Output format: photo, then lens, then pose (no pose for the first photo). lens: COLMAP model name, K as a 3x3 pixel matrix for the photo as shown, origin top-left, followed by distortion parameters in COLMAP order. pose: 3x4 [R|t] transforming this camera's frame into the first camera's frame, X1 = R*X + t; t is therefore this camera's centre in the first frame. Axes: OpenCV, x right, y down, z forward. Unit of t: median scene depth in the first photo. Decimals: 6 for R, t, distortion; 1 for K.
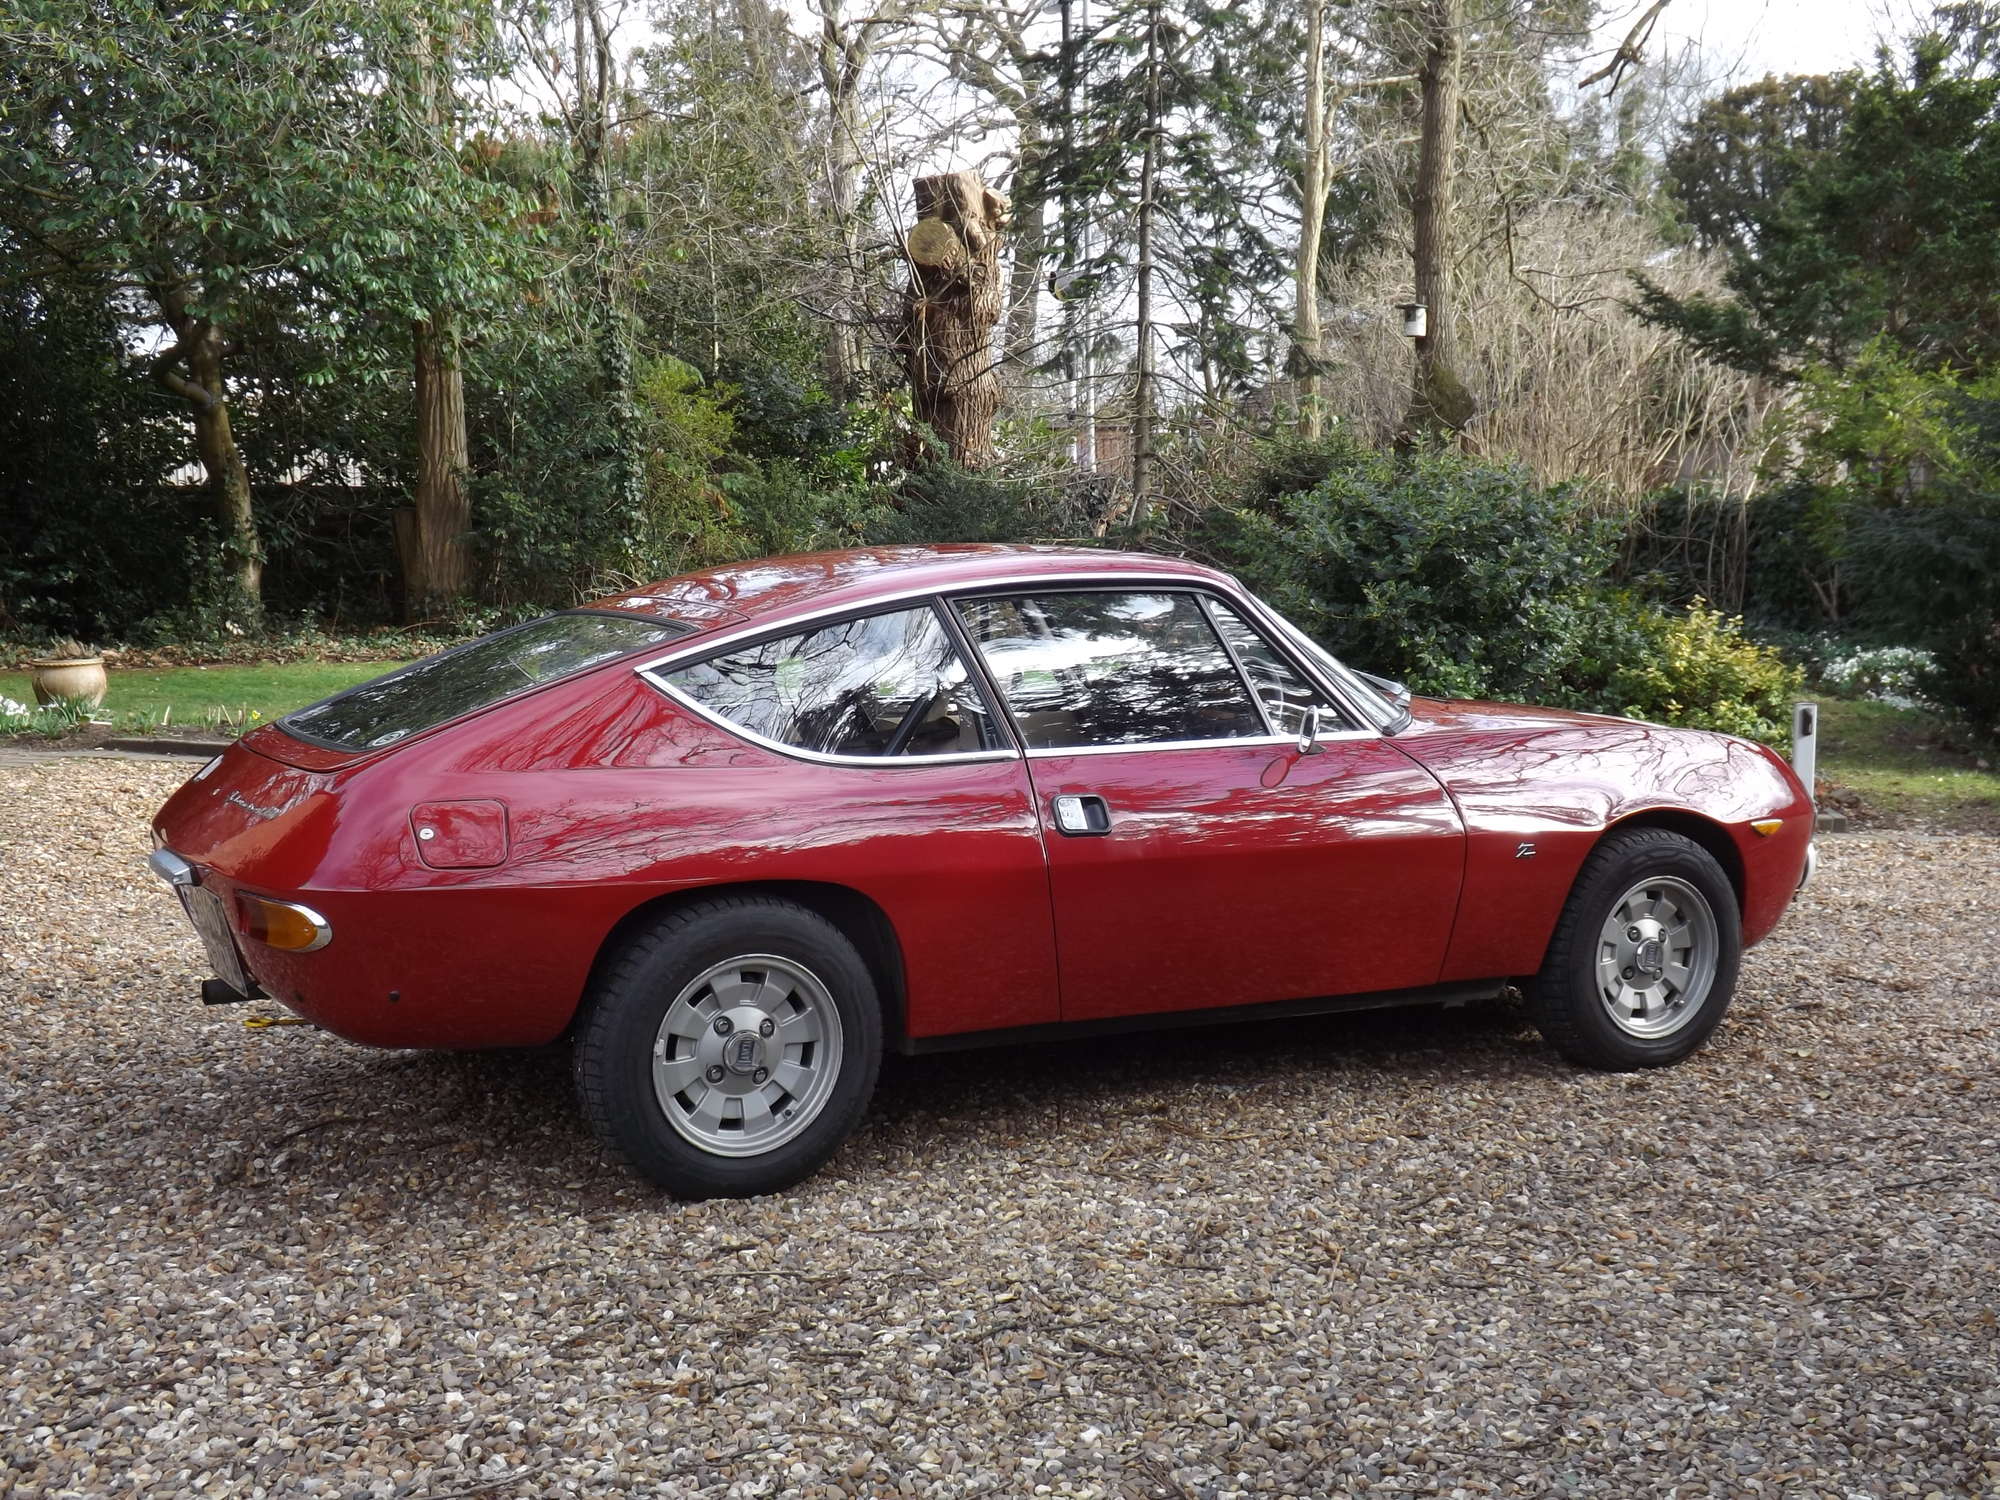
lens RADIAL K [[2393.8, 0, 1005.6], [0, 2393.8, 762.1], [0, 0, 1]] dist [0.062241, 0.000000]
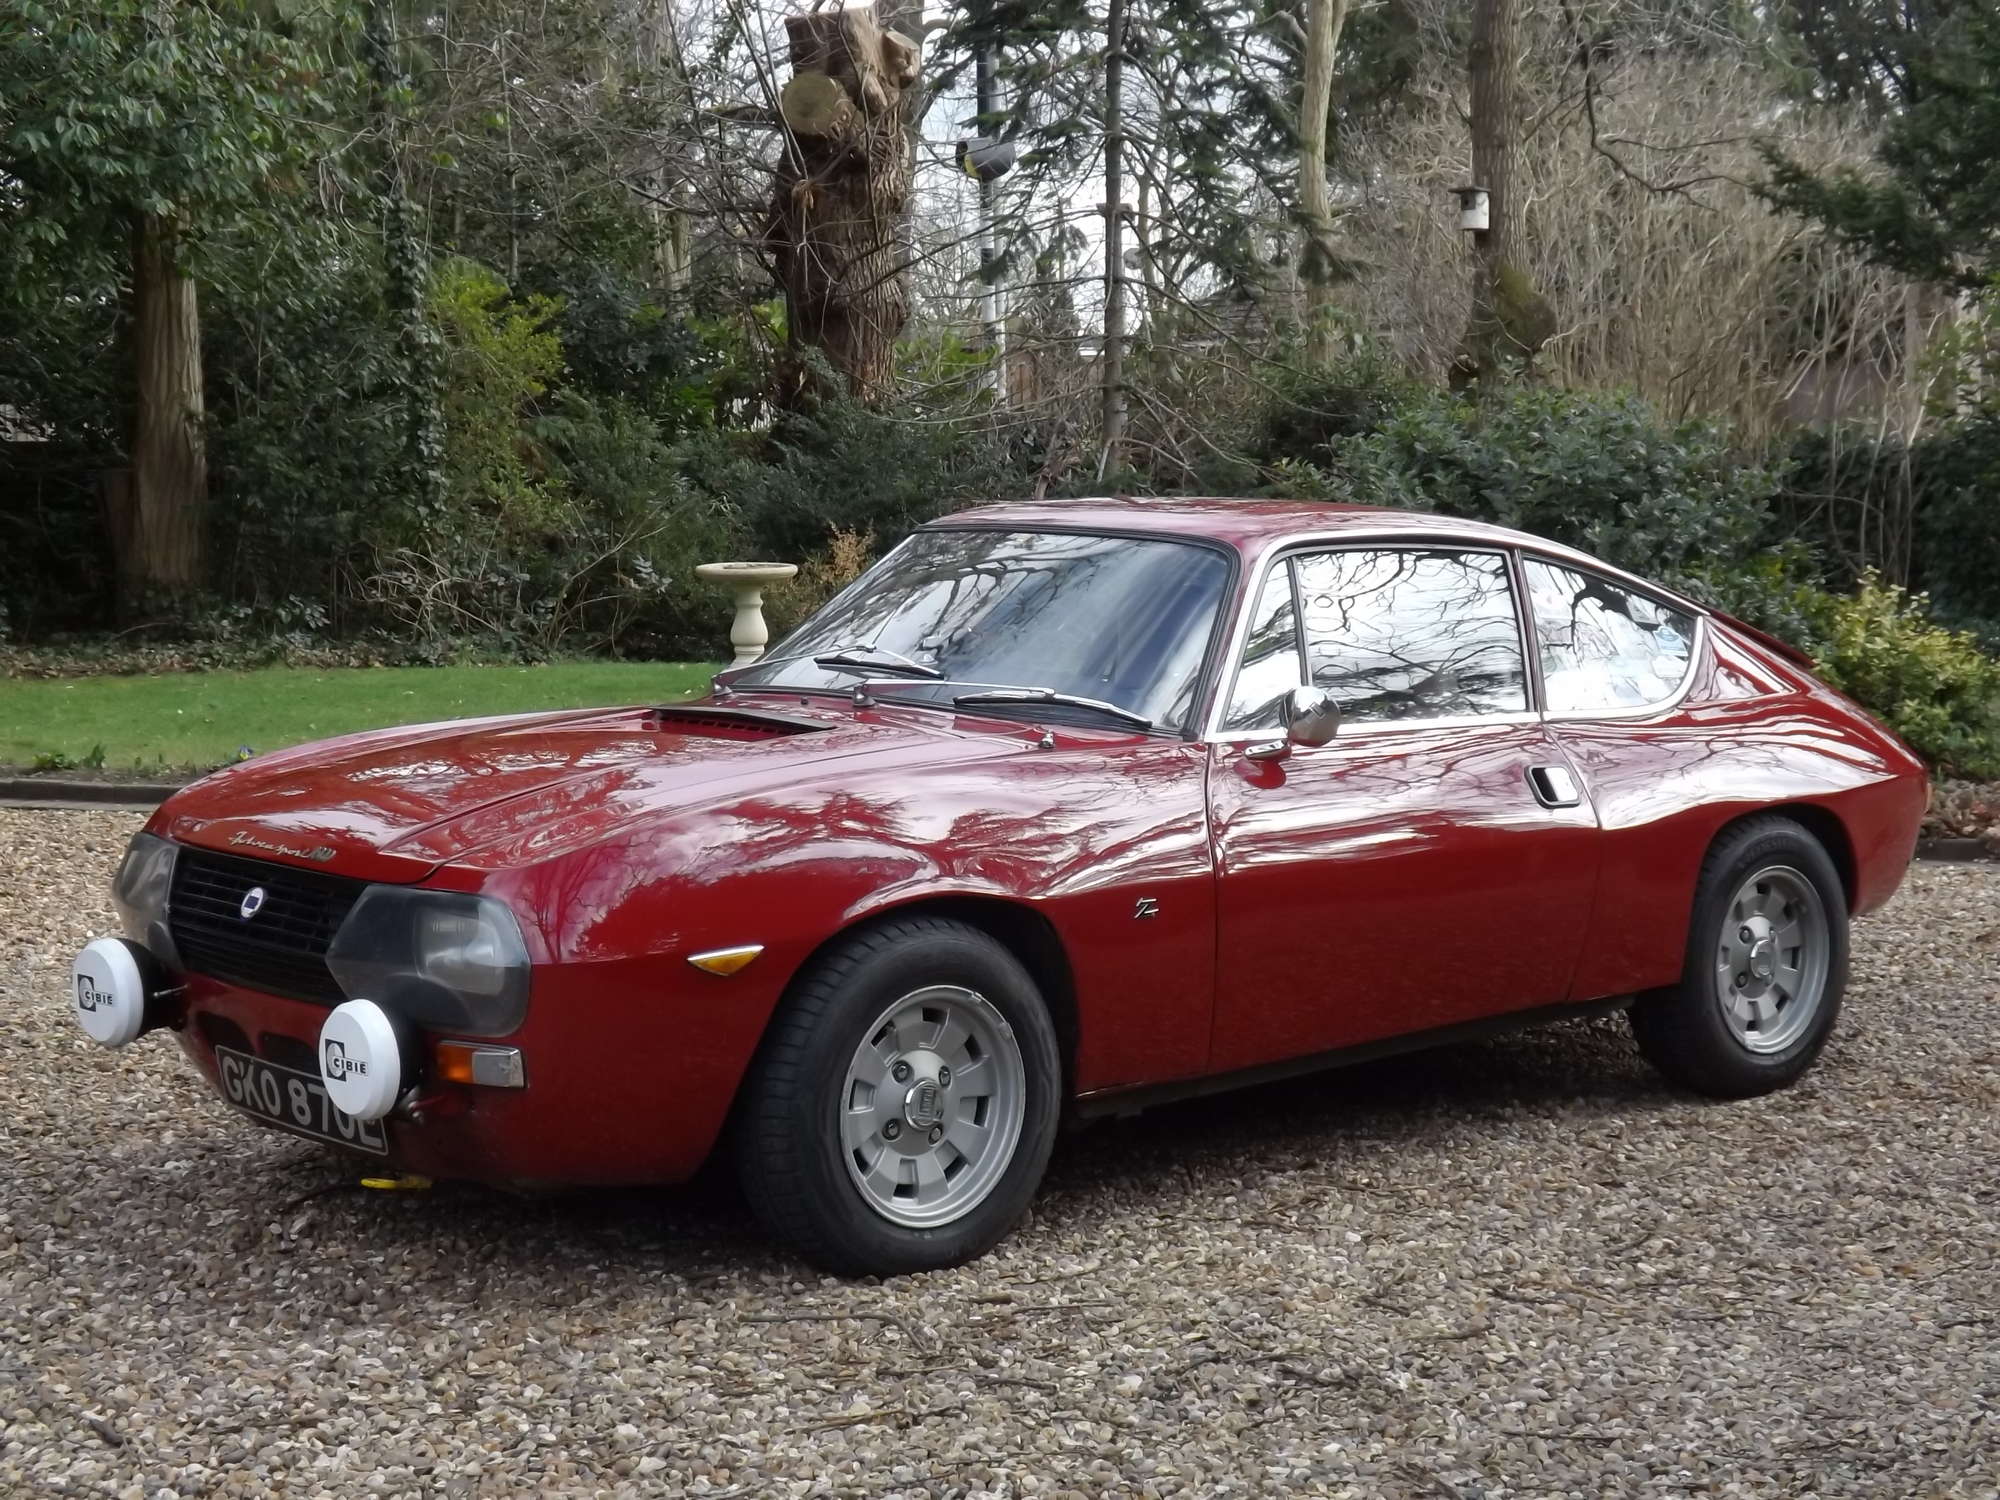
lens RADIAL K [[3533.4, 0, 997.2], [0, 3533.4, 741.8], [0, 0, 1]] dist [0.071232, 0.000000]
pose [[0.998426, -0.012325, 0.054707, -0.050177], [0.013862, 0.999517, -0.027803, 0.013616], [-0.054338, 0.028518, 0.998115, -0.109880]]
